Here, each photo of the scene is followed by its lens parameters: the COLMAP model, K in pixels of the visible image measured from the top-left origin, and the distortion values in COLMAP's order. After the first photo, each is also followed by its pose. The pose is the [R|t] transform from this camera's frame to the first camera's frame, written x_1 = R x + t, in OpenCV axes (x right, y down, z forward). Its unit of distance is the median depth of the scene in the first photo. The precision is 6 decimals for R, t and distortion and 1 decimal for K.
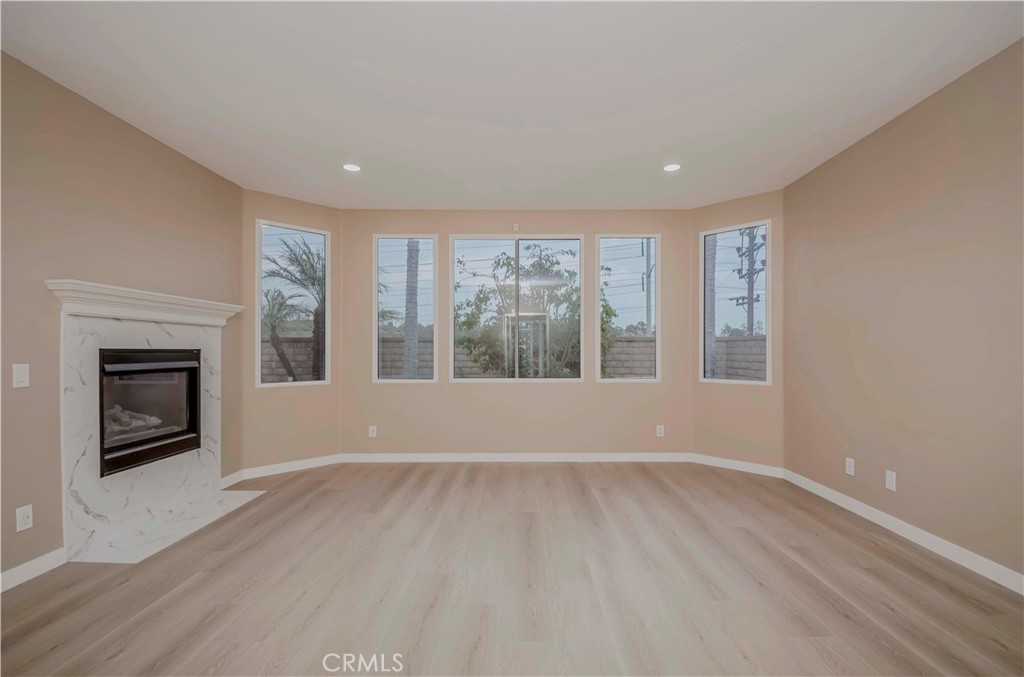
lens RADIAL K [[485.5, 0, 506.8], [0, 485.5, 344.8], [0, 0, 1]] dist [0.001151, -0.000525]
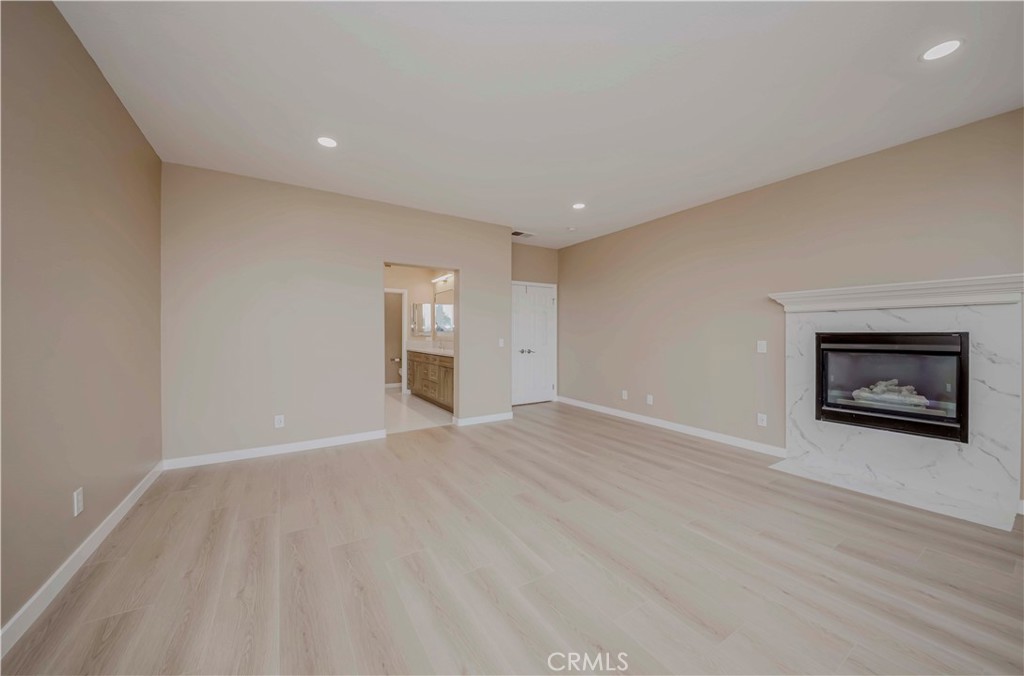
lens RADIAL K [[356.9, 0, 509.3], [0, 356.9, 335.4], [0, 0, 1]] dist [-0.016697, -0.001779]
pose [[-0.844762, -0.001690, -0.535139, 0.490265], [0.003694, 0.999953, -0.008990, 0.020967], [0.535129, -0.009571, -0.844716, 1.301343]]
